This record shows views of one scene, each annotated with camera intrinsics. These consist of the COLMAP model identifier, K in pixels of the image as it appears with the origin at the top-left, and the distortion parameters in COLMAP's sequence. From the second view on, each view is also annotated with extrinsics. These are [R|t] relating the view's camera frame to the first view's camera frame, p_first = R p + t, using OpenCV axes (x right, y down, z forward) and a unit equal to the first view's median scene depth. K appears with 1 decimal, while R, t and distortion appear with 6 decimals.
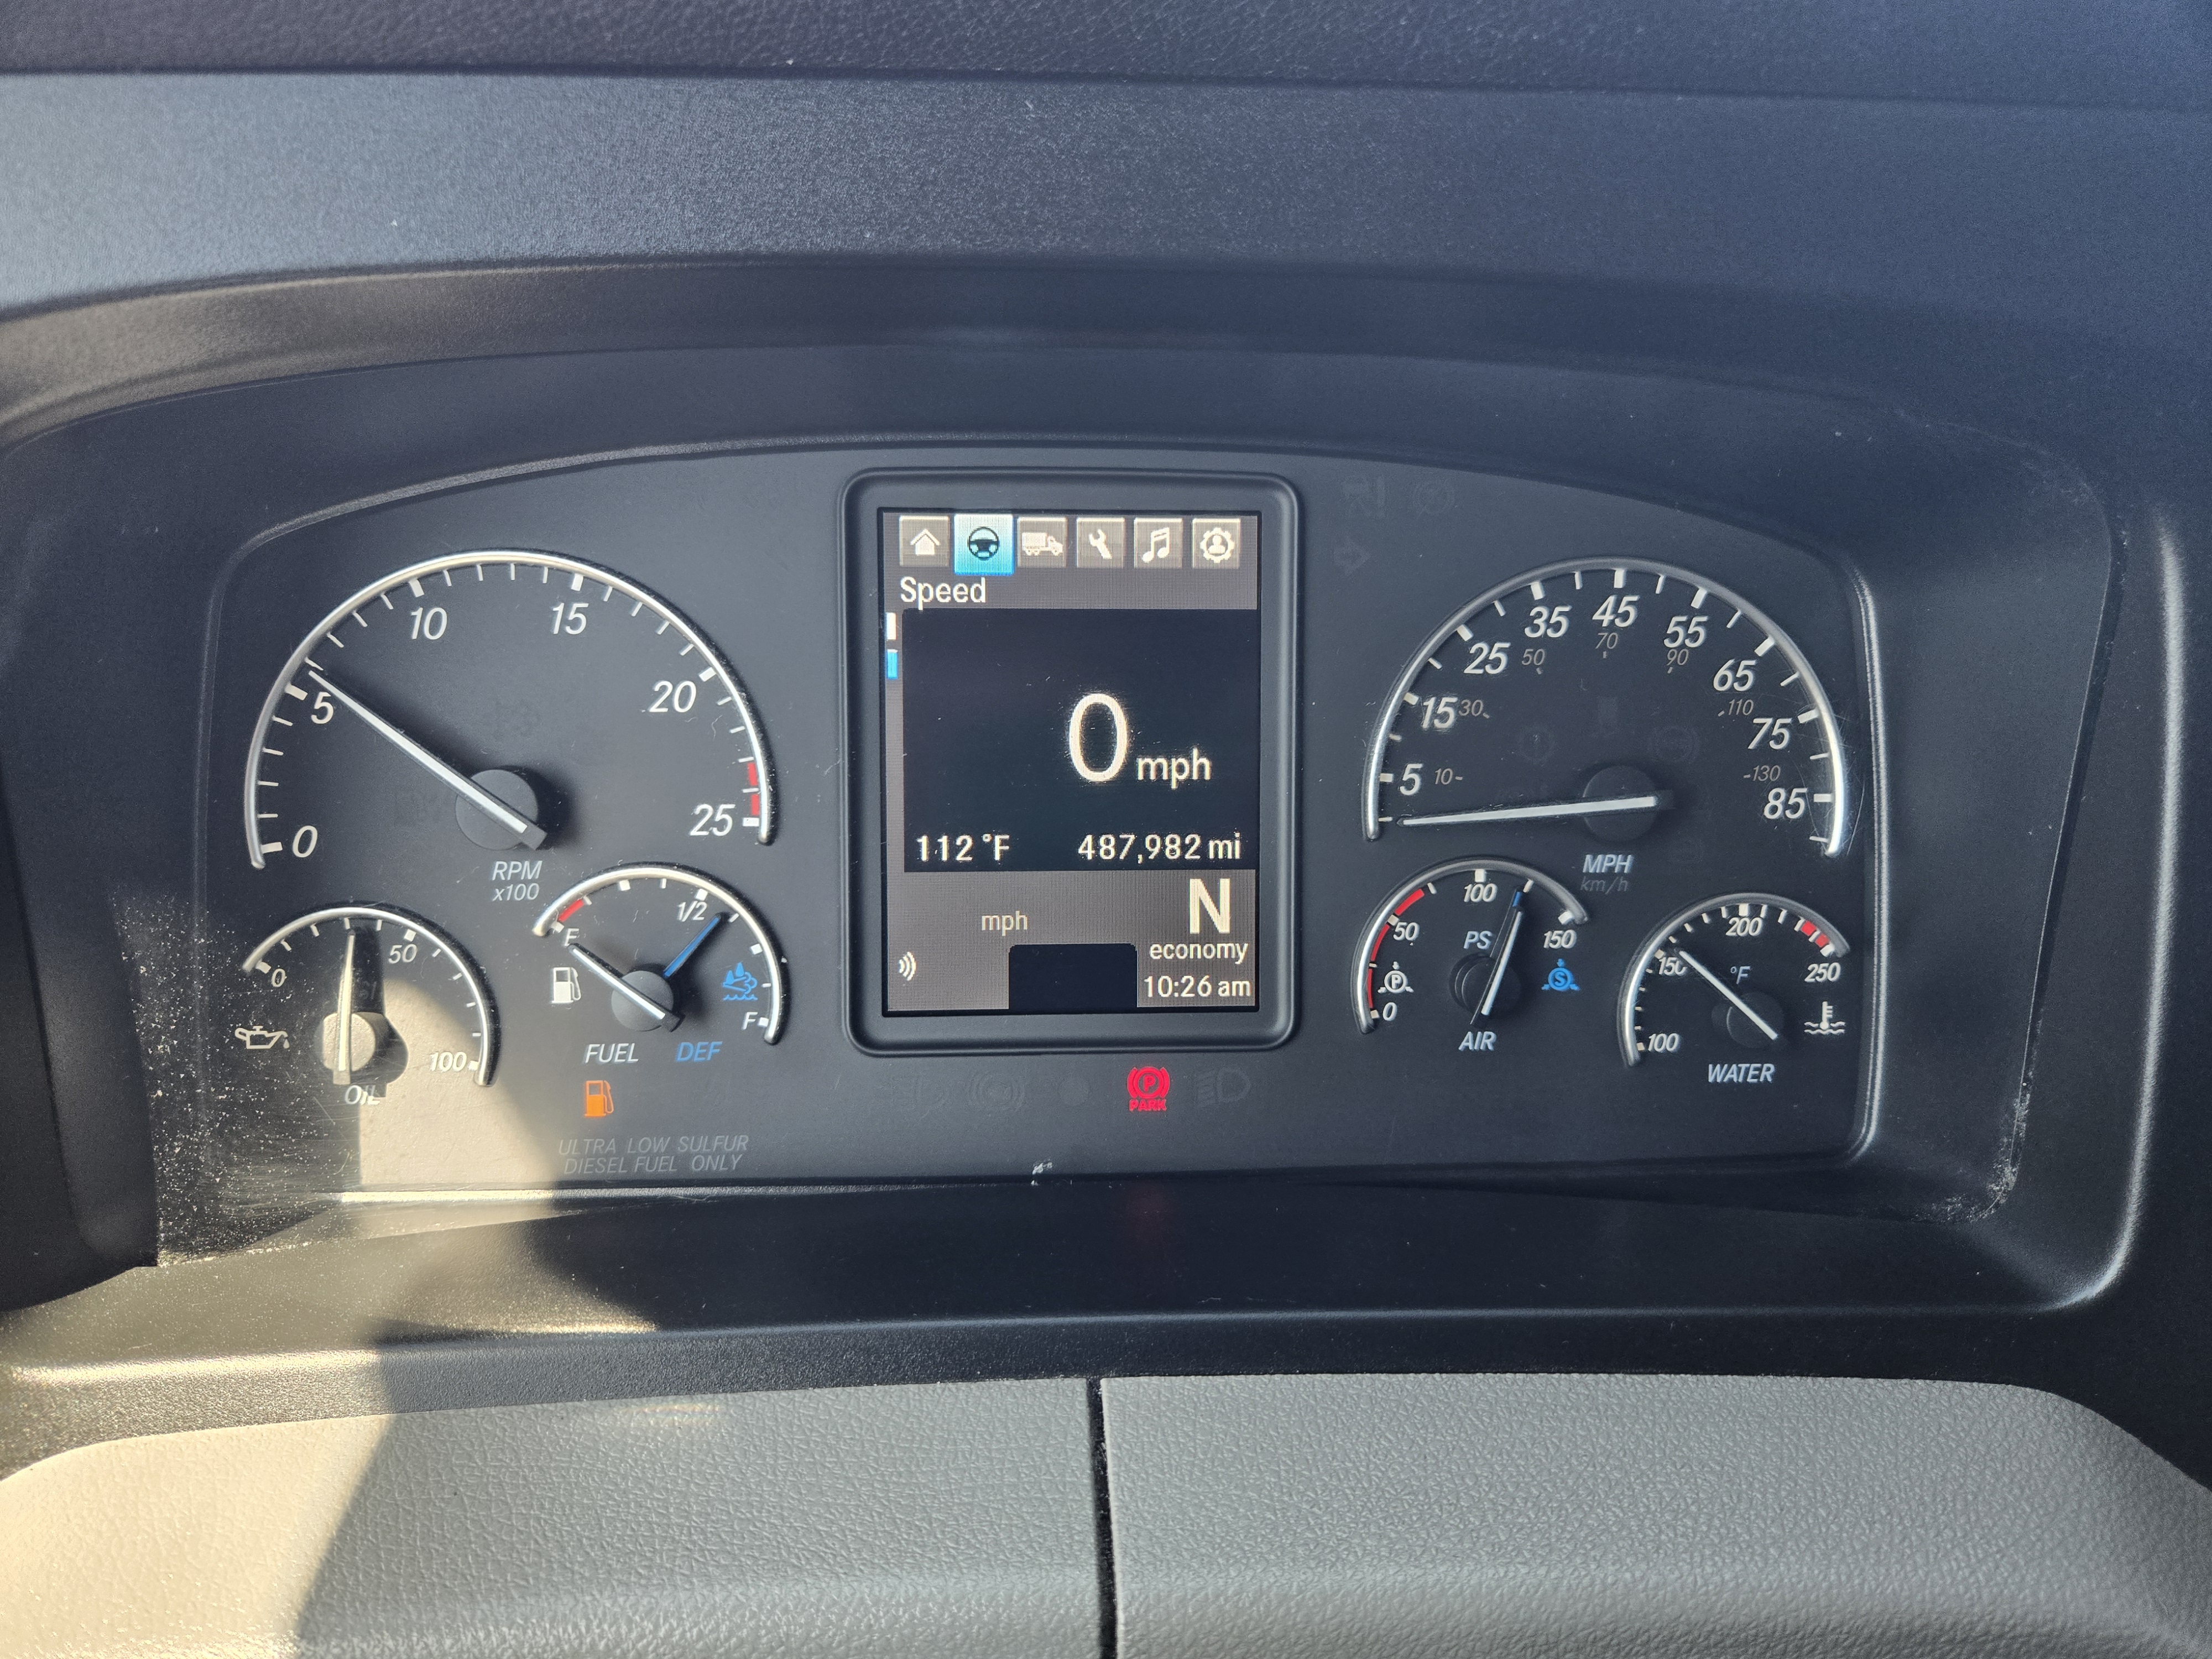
lens RADIAL K [[1479.2, 0, 1095.1], [0, 1479.2, 828.1], [0, 0, 1]] dist [0.062672, -0.045049]
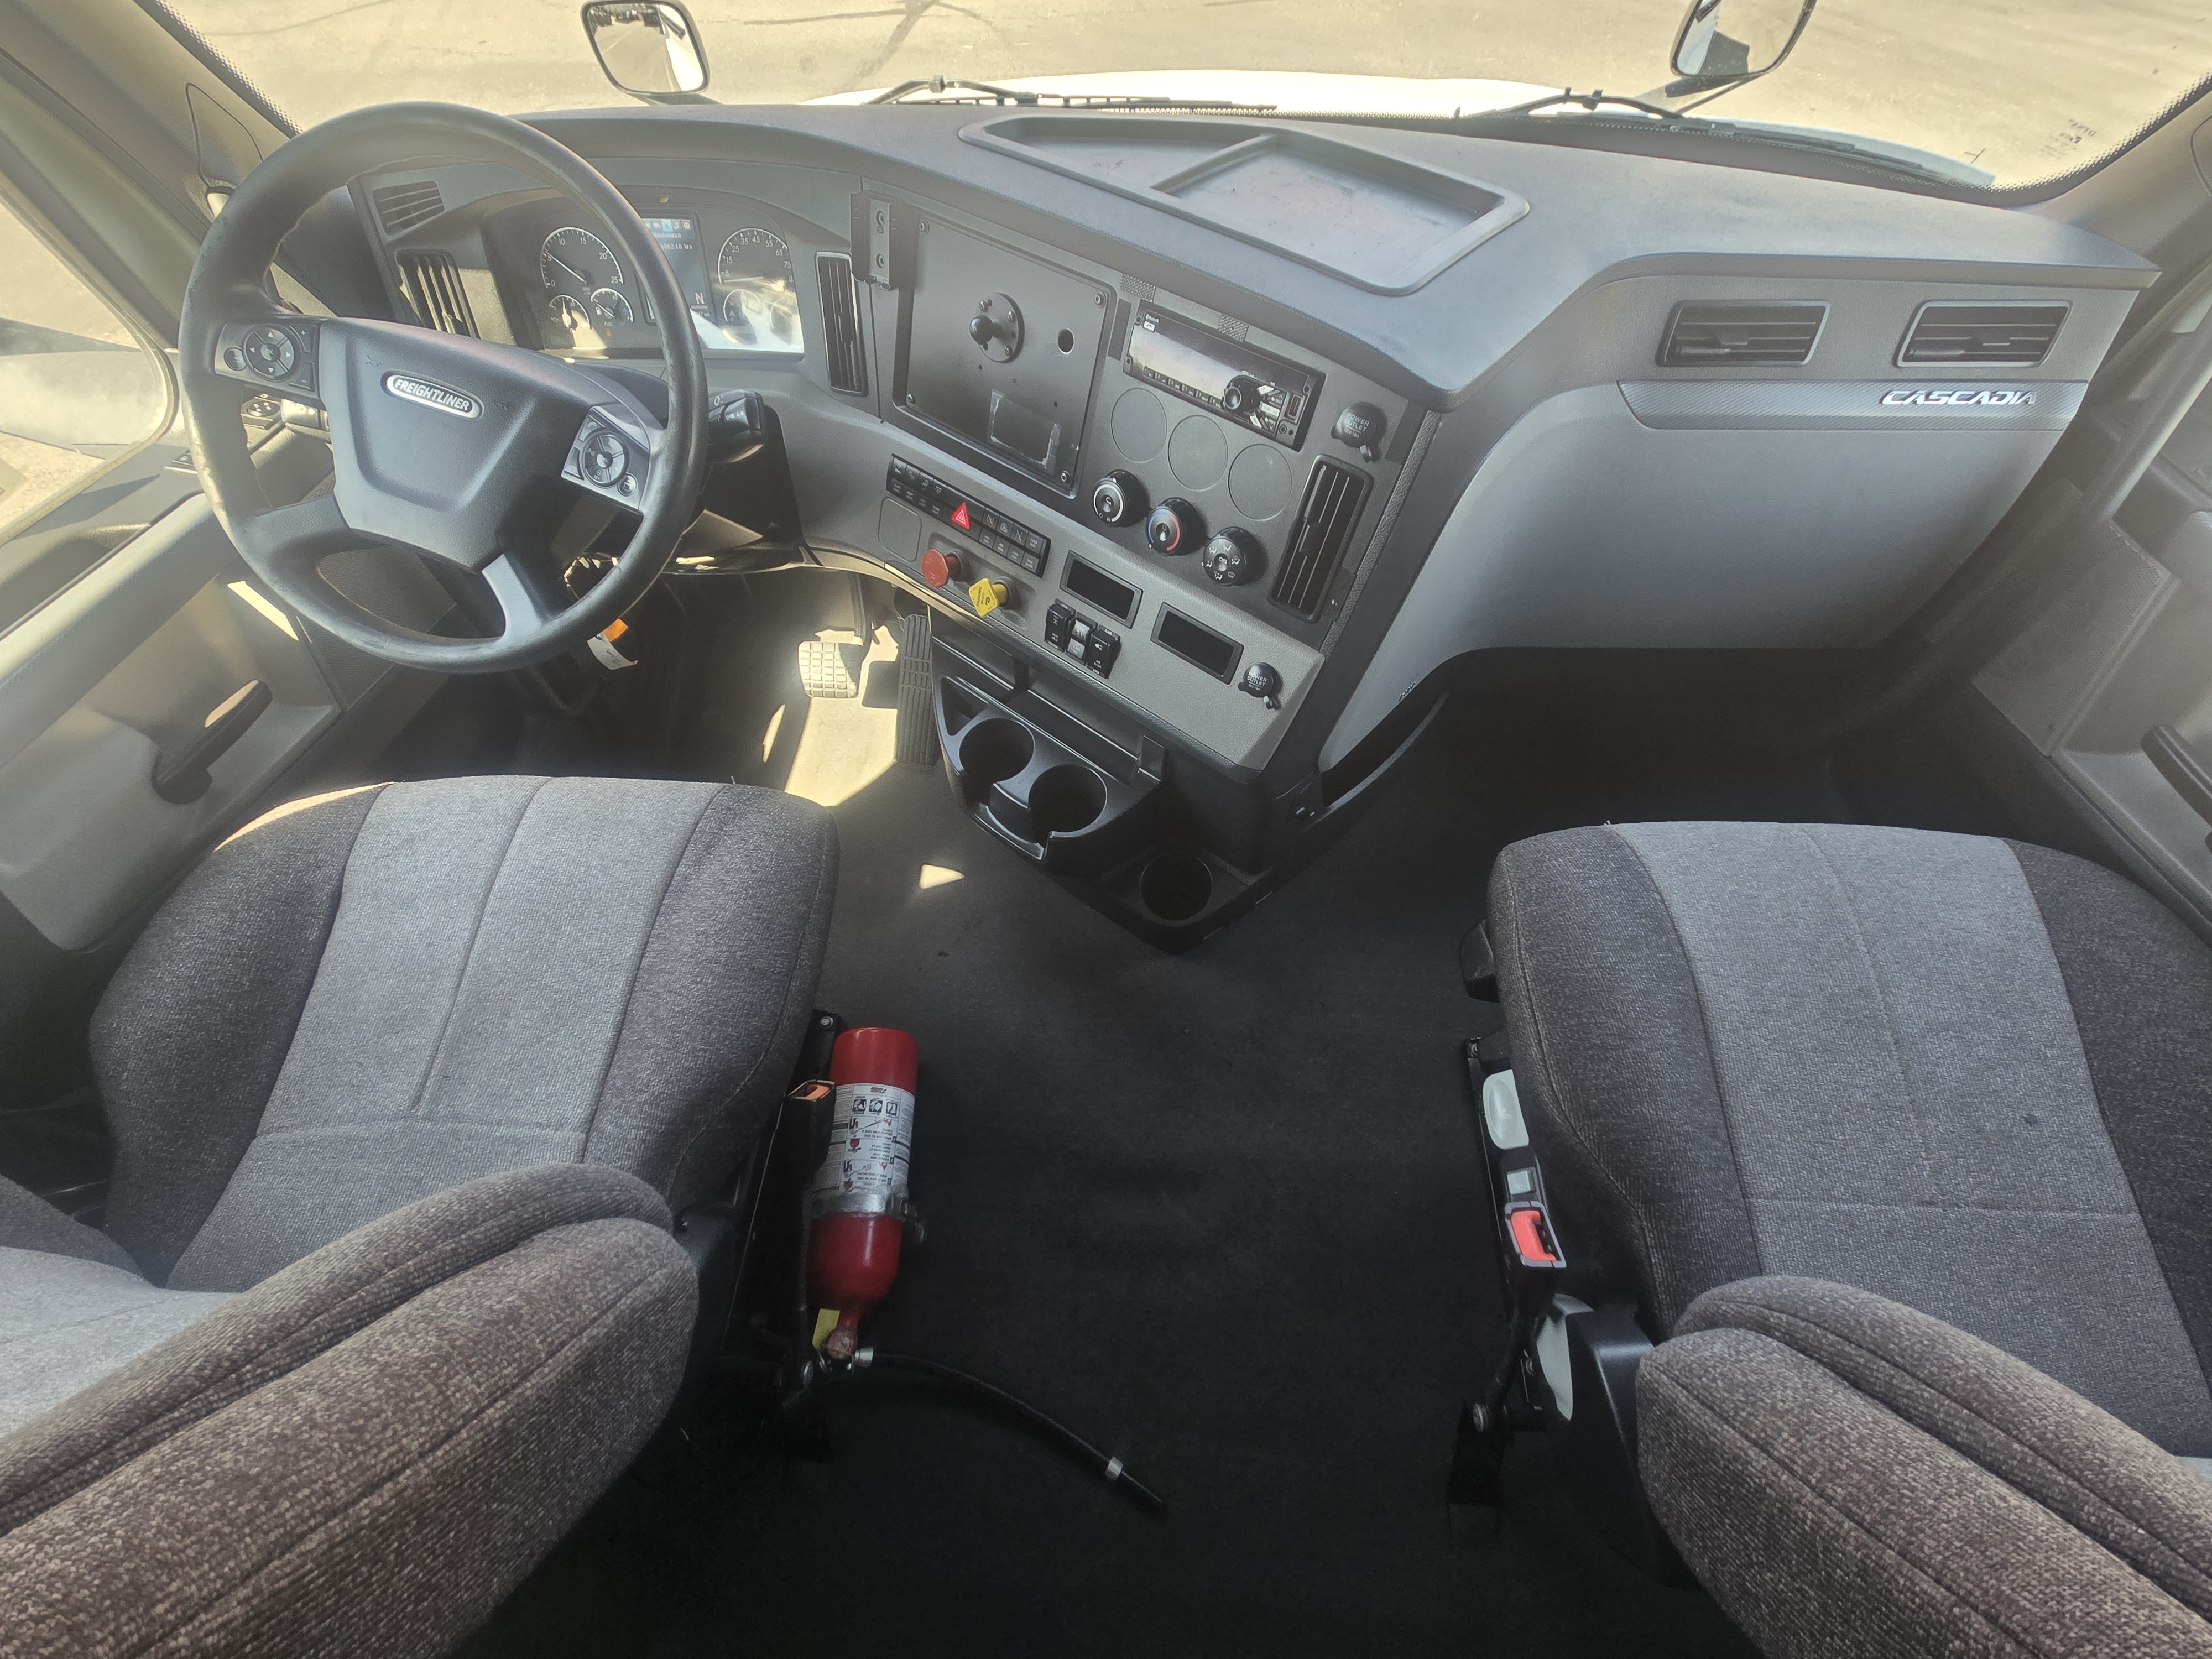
lens RADIAL K [[906.4, 0, 1116.2], [0, 906.4, 829.2], [0, 0, 1]] dist [0.000687, 0.000408]
pose [[0.994117, 0.064699, -0.086865, 2.234796], [-0.015888, 0.880421, 0.473926, 0.179797], [0.107140, -0.469758, 0.876270, -3.063068]]
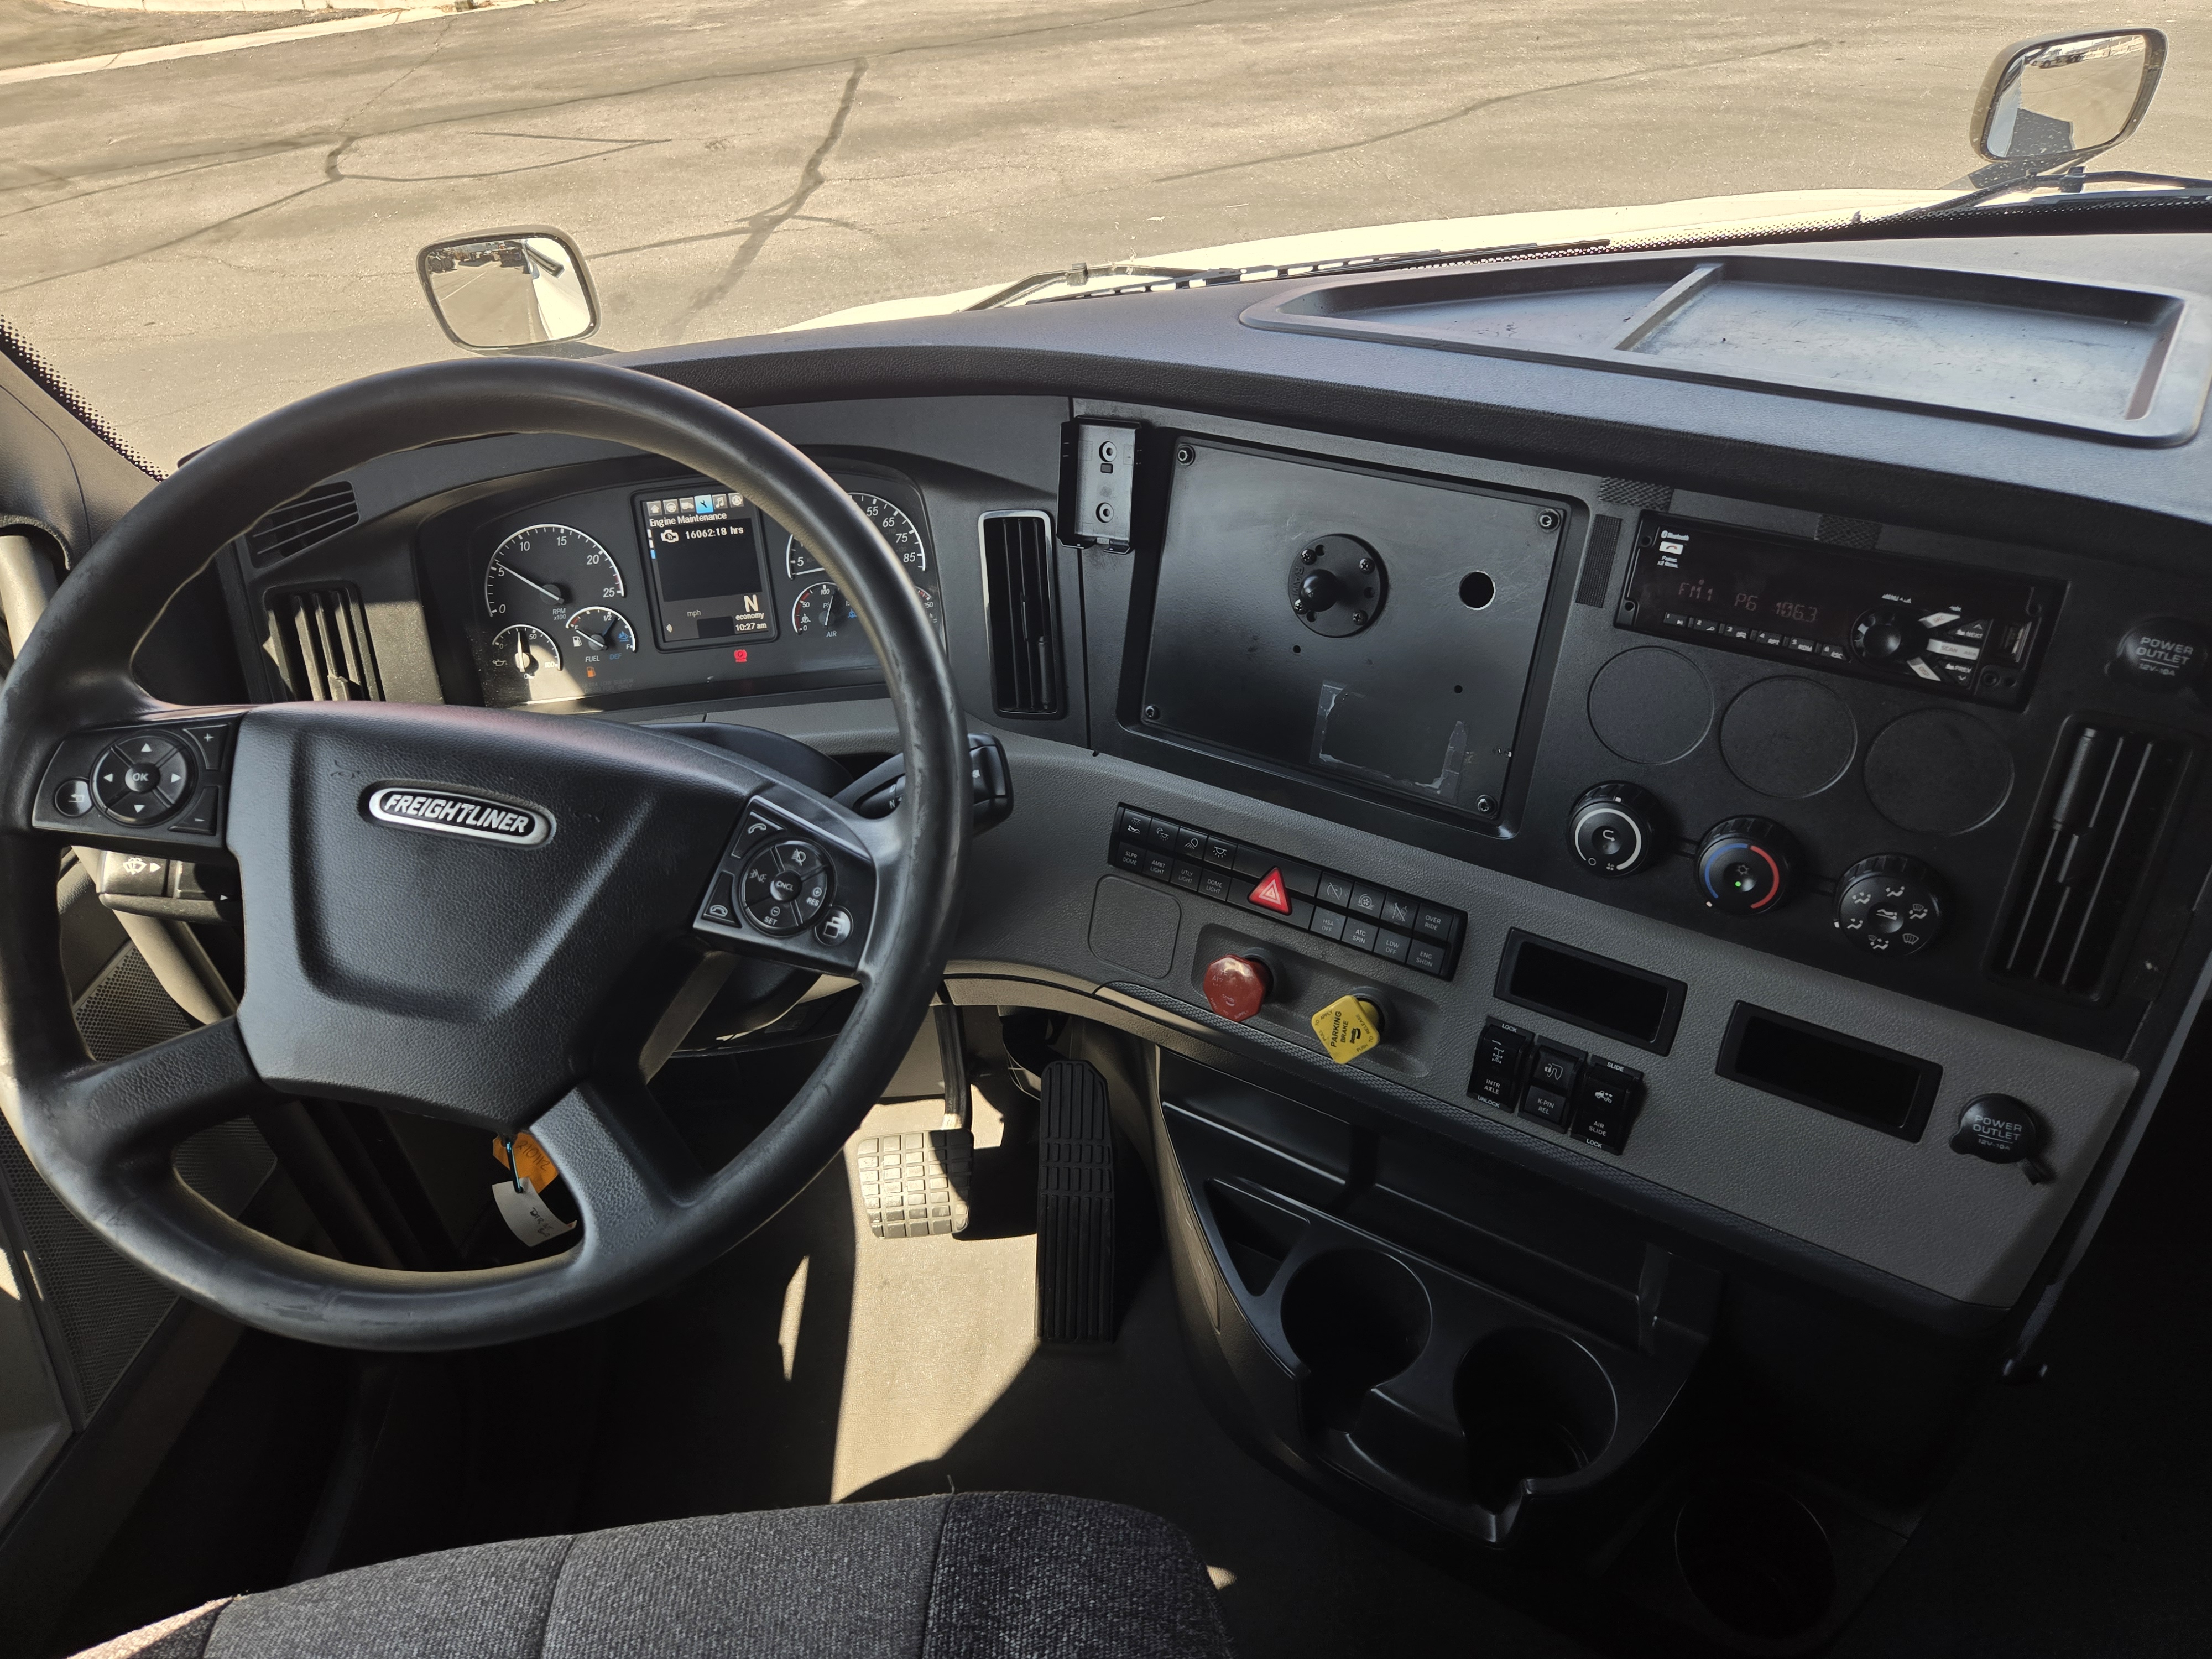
lens RADIAL K [[1479.2, 0, 1103.1], [0, 1479.2, 808.3], [0, 0, 1]] dist [0.062672, -0.045049]
pose [[0.993842, -0.093341, -0.059720, 1.118539], [0.101228, 0.983997, 0.146642, 0.102987], [0.045077, -0.151784, 0.987385, -2.642035]]
